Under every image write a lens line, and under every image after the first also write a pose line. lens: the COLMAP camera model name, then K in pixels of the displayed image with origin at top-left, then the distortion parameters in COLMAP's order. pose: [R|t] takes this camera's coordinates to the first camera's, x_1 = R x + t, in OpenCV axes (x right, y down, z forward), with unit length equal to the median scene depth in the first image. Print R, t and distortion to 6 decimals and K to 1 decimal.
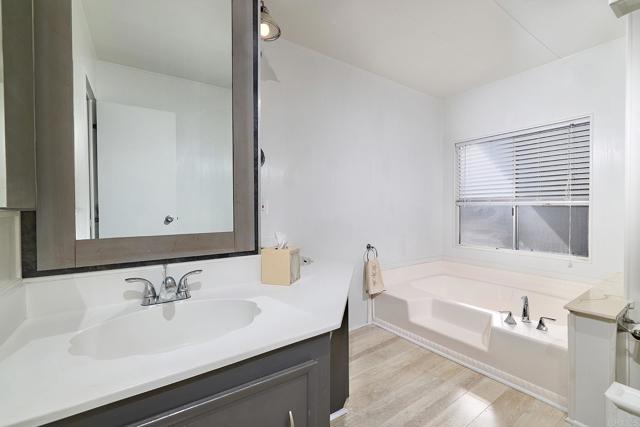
lens RADIAL K [[273.6, 0, 322.2], [0, 273.6, 212.0], [0, 0, 1]] dist [-0.000204, 0.000048]
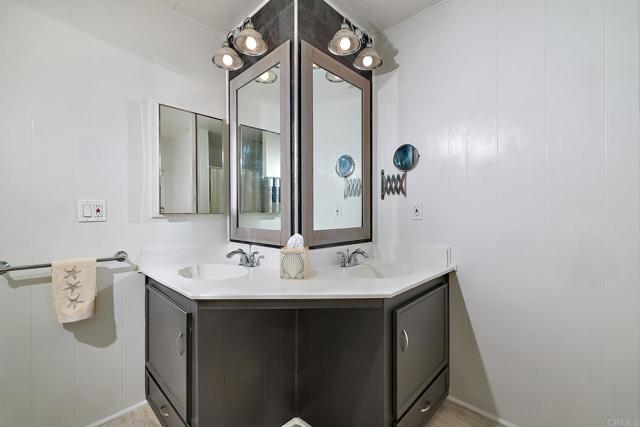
lens RADIAL K [[273.6, 0, 322.2], [0, 273.6, 212.0], [0, 0, 1]] dist [-0.000204, 0.000048]
pose [[0.981983, -0.000067, 0.188969, -1.080727], [0.003568, 0.999828, -0.018187, 0.011248], [-0.188935, 0.018533, 0.981815, -0.711367]]
